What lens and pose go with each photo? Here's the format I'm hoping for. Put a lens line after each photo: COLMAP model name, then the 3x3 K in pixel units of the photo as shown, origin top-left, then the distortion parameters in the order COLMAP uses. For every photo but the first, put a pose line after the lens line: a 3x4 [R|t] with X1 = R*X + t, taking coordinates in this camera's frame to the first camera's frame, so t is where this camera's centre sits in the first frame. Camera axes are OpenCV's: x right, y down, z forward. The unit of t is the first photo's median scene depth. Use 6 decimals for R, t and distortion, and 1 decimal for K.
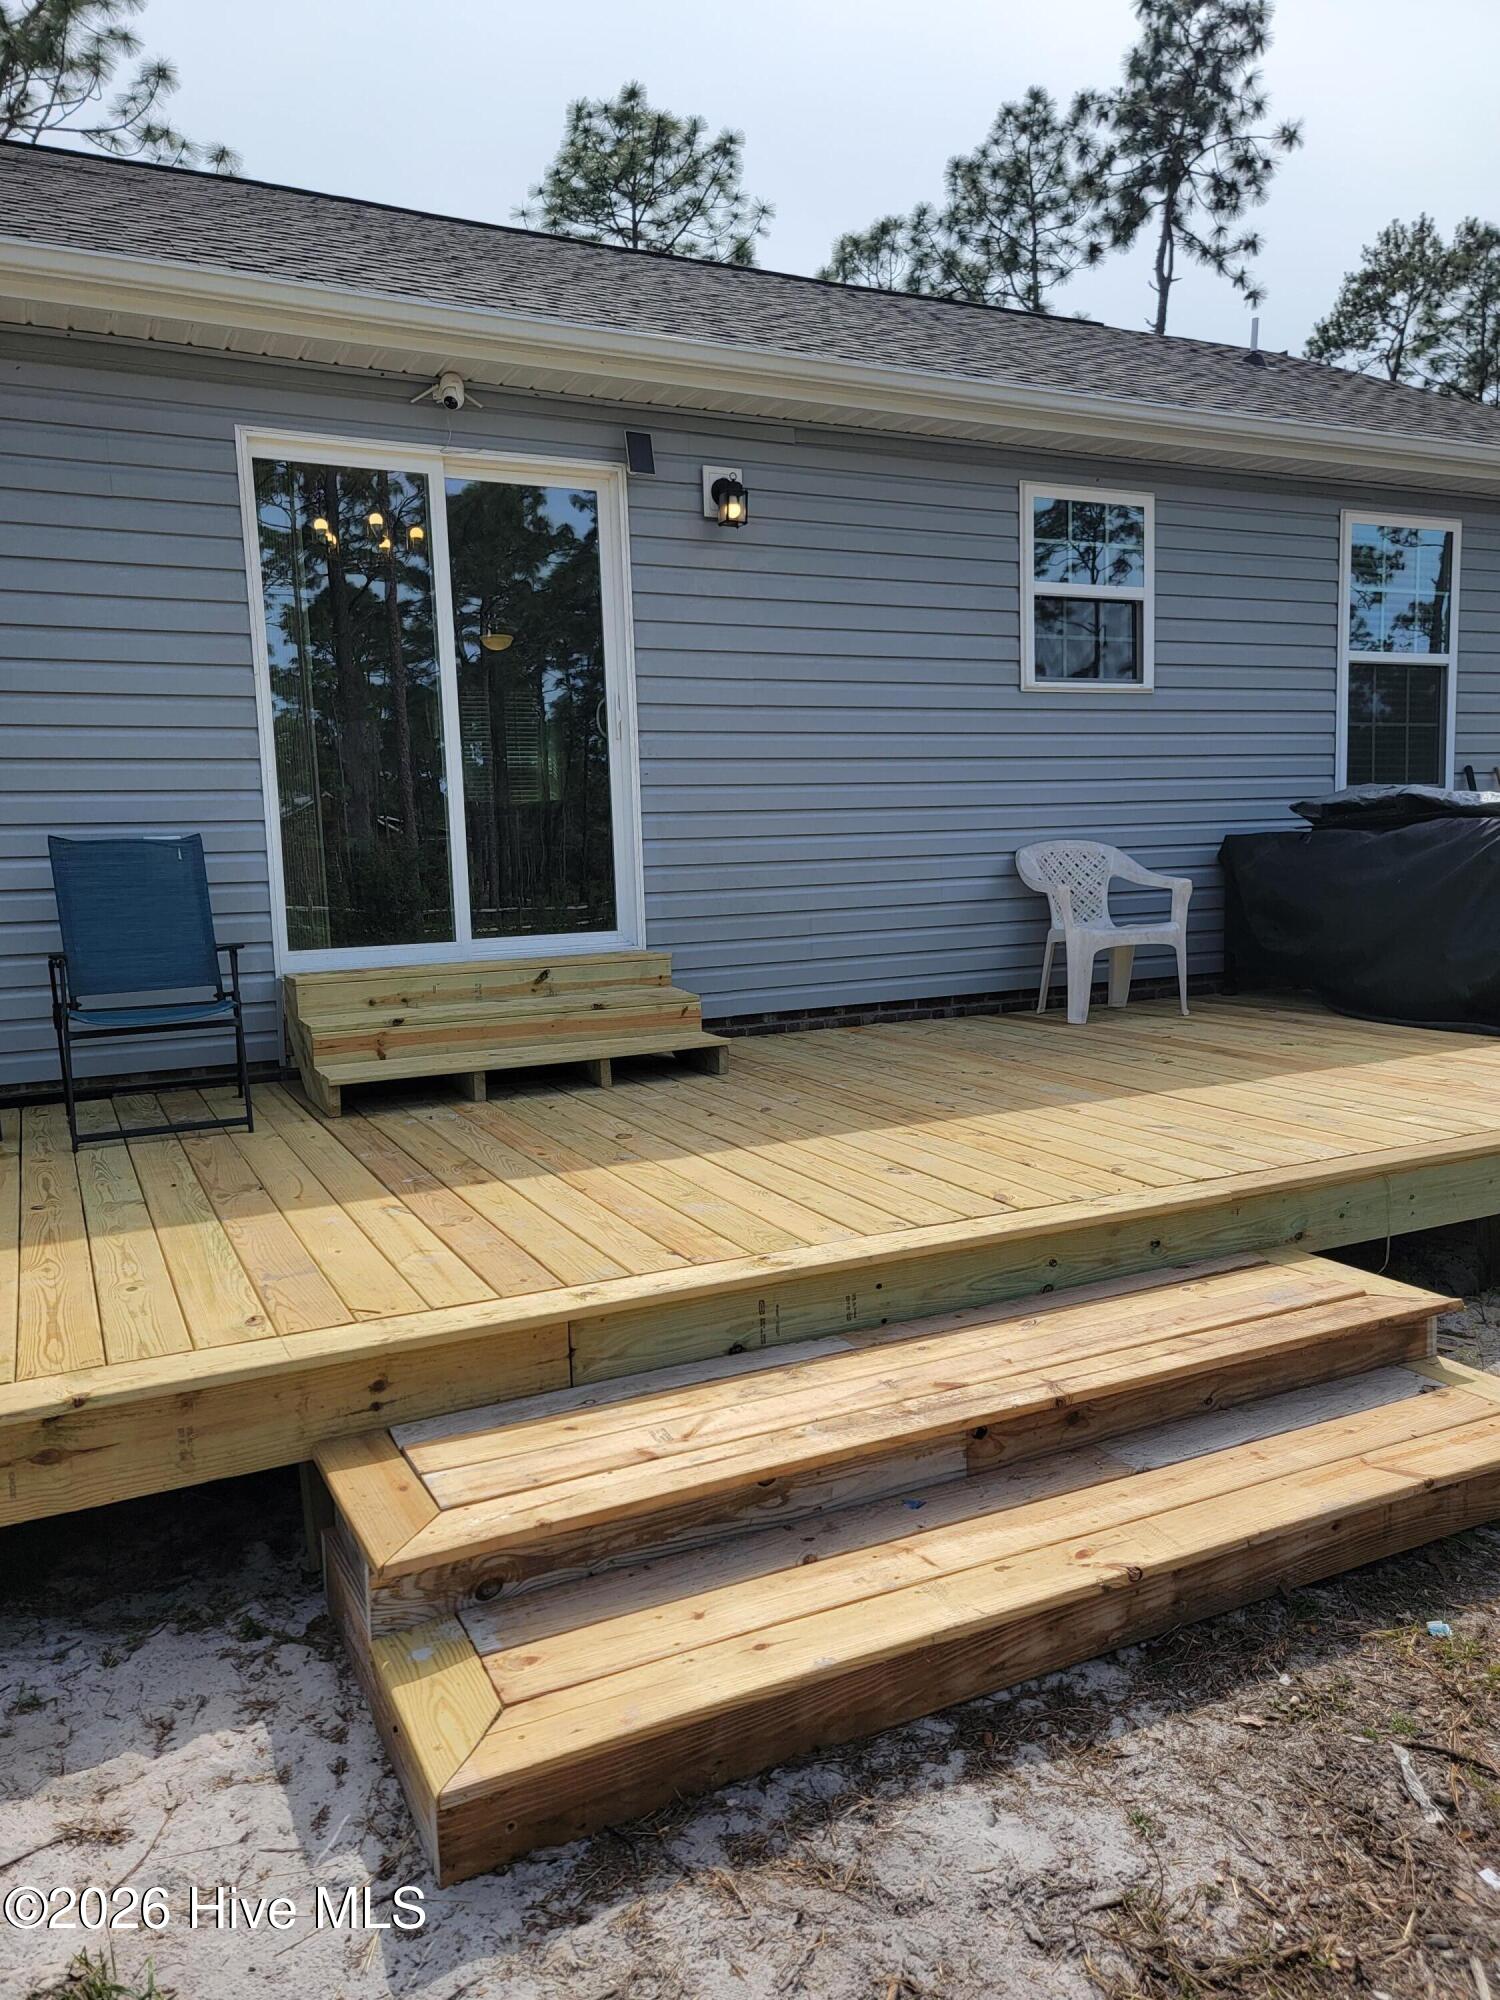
lens RADIAL K [[1396.8, 0, 734.4], [0, 1396.8, 1000.8], [0, 0, 1]] dist [0.054080, -0.026729]
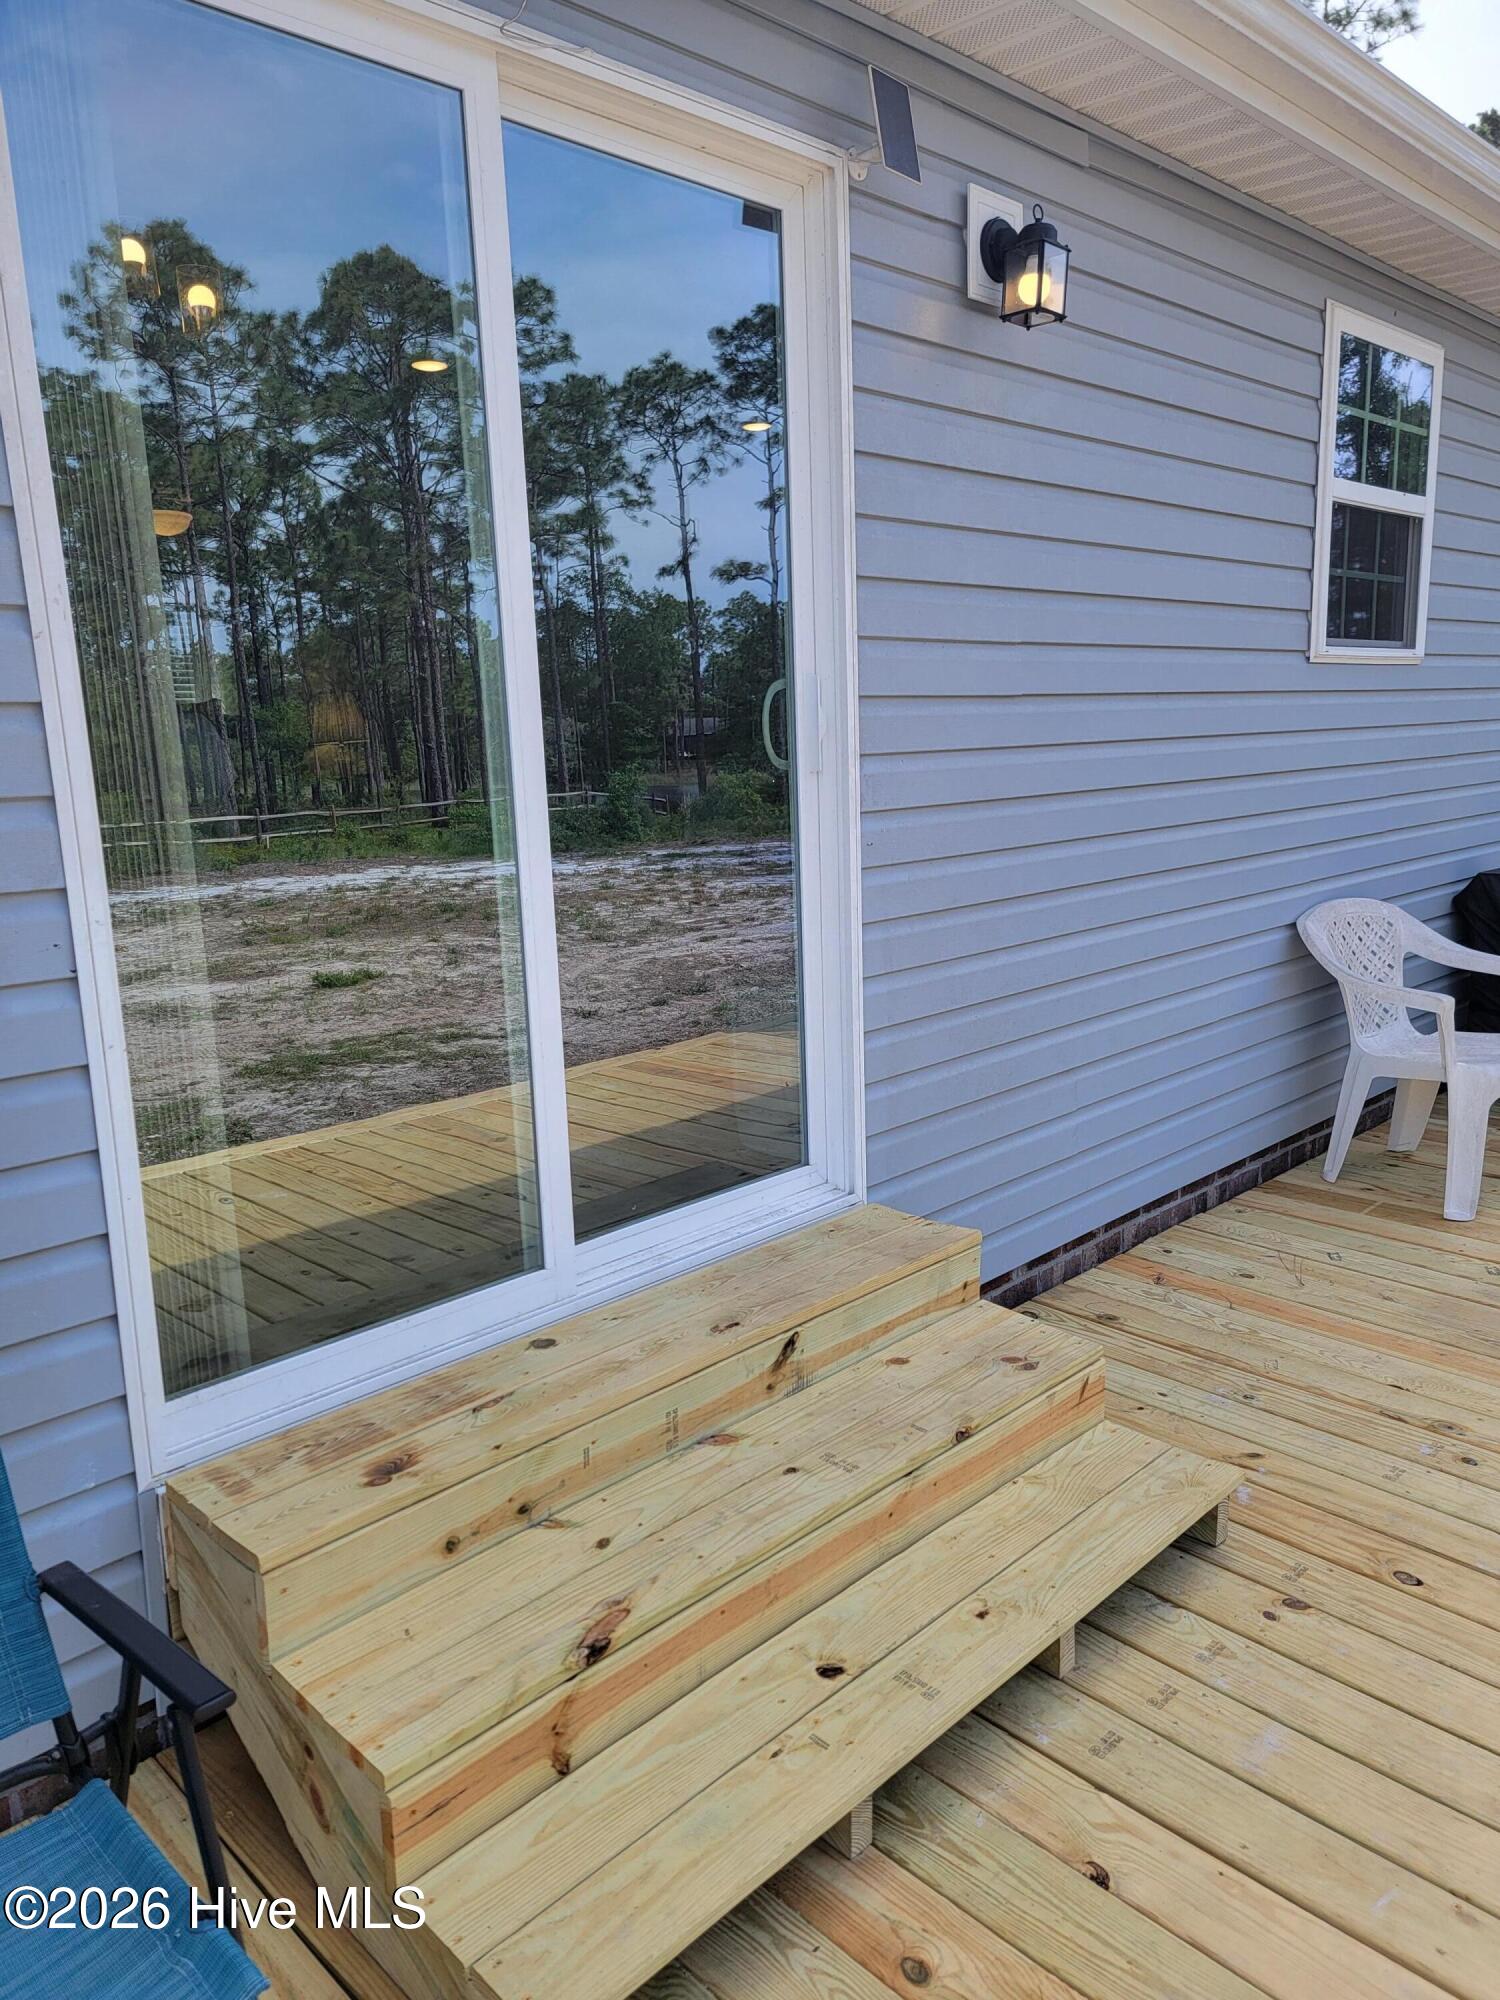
lens RADIAL K [[1396.8, 0, 757.4], [0, 1396.8, 1015.5], [0, 0, 1]] dist [0.054080, -0.026729]
pose [[0.946950, -0.059495, 0.315825, -0.286001], [0.034047, 0.995757, 0.085495, -0.163556], [-0.319571, -0.070207, 0.944958, 0.620705]]
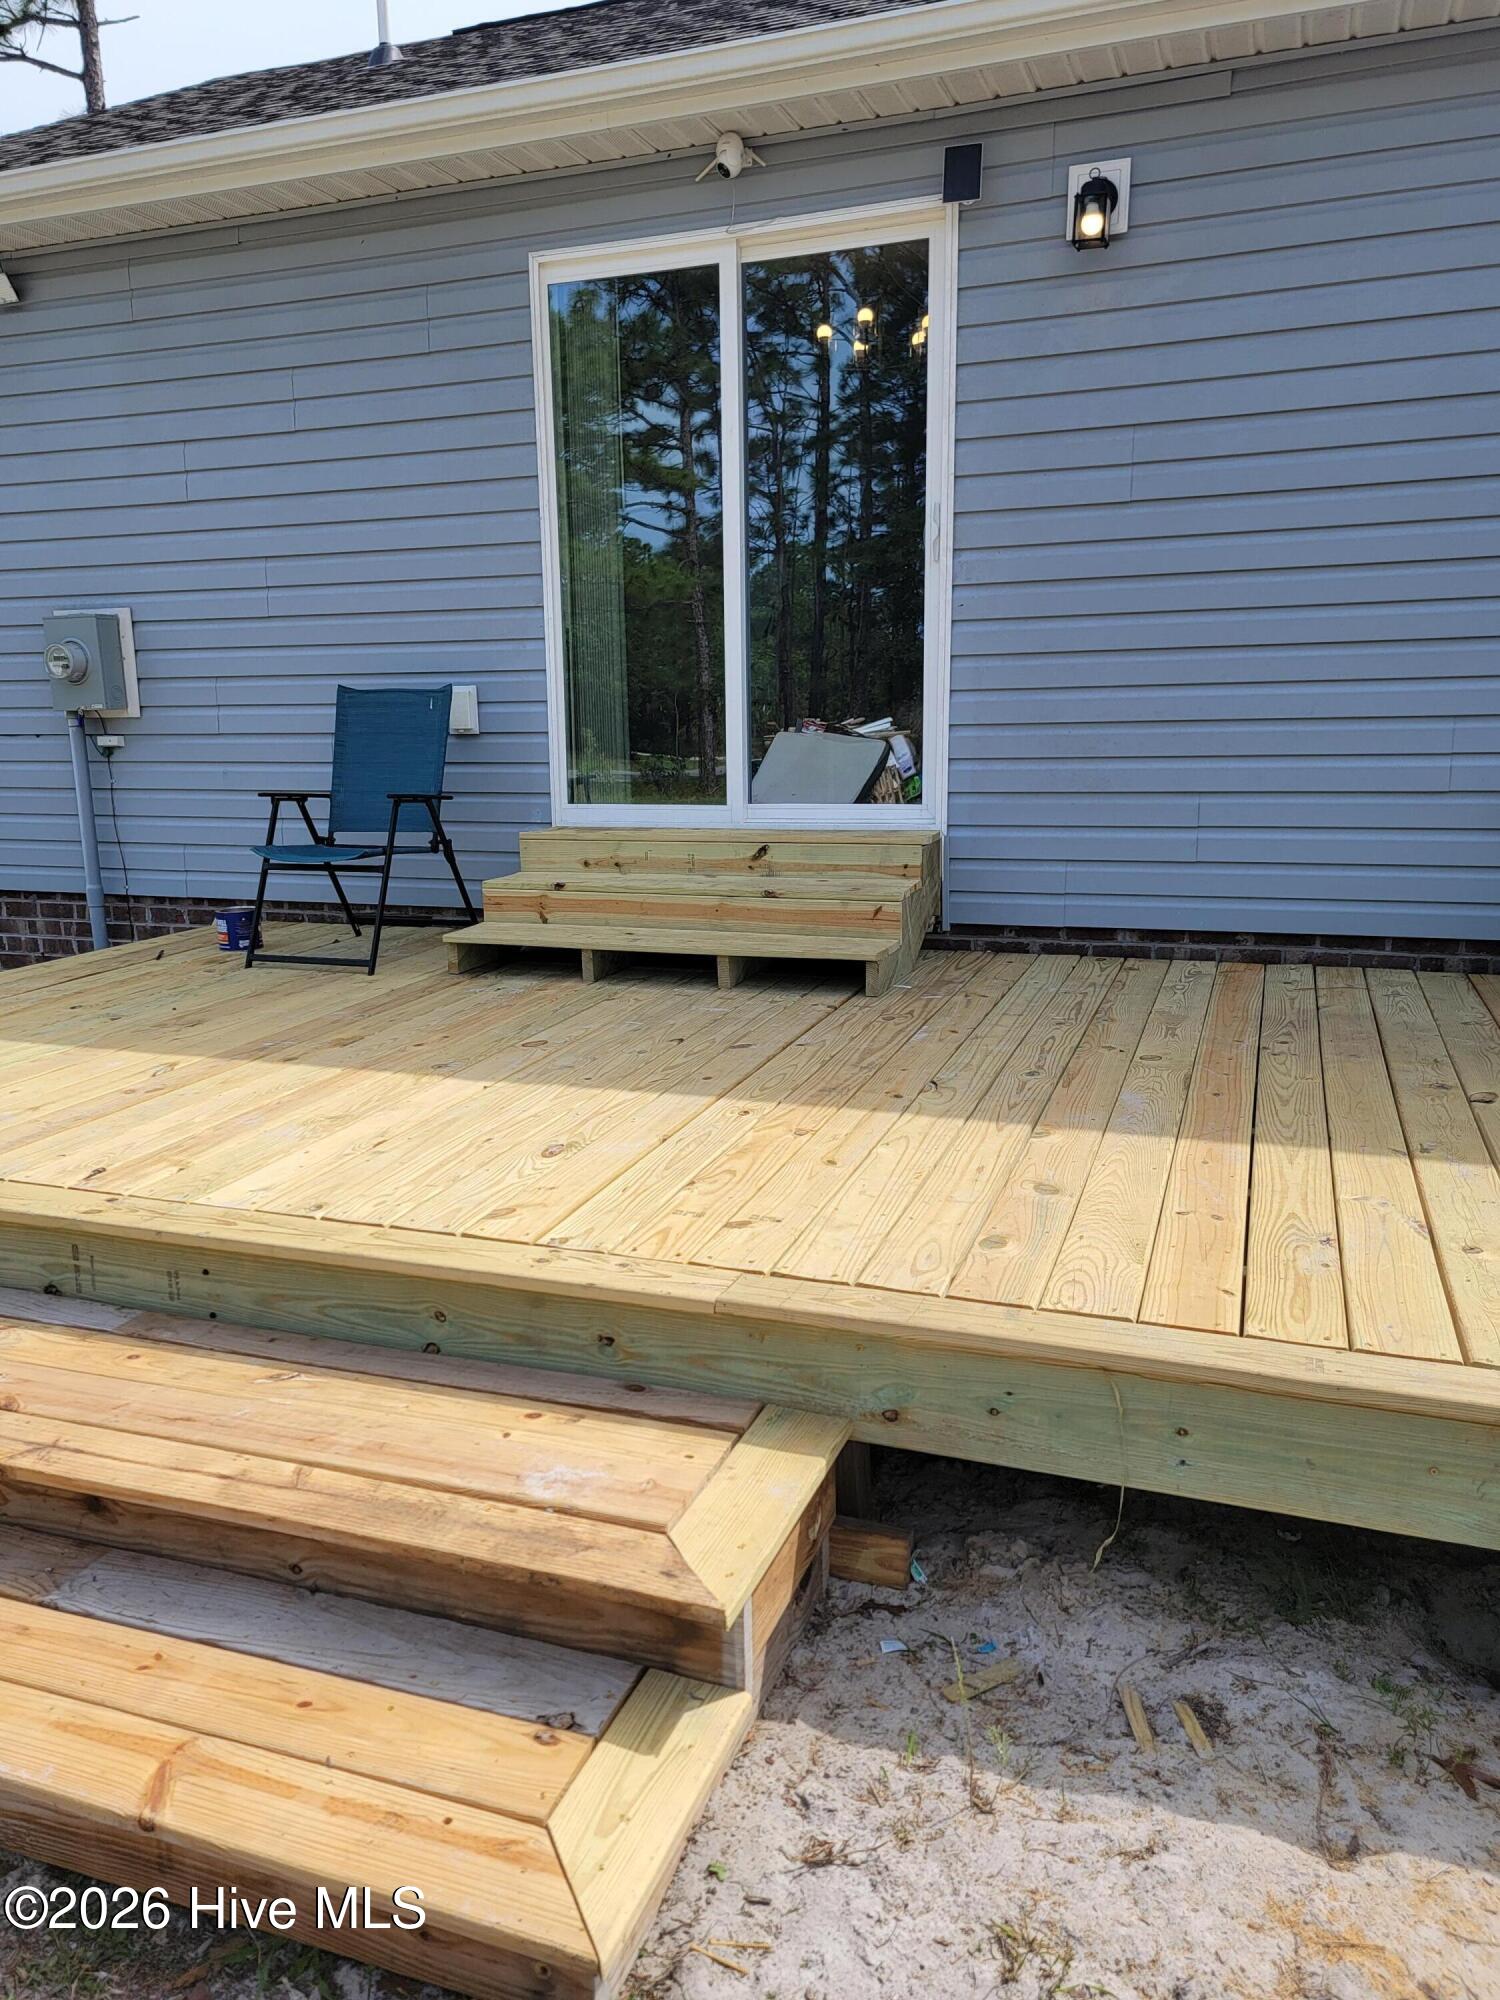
lens RADIAL K [[1461.6, 0, 759.8], [0, 1461.6, 983.7], [0, 0, 1]] dist [0.047159, -0.002559]
pose [[0.692041, 0.152865, -0.705487, 0.529427], [-0.084180, 0.987742, 0.131448, -0.057793], [0.716933, -0.031580, 0.696427, 0.379912]]
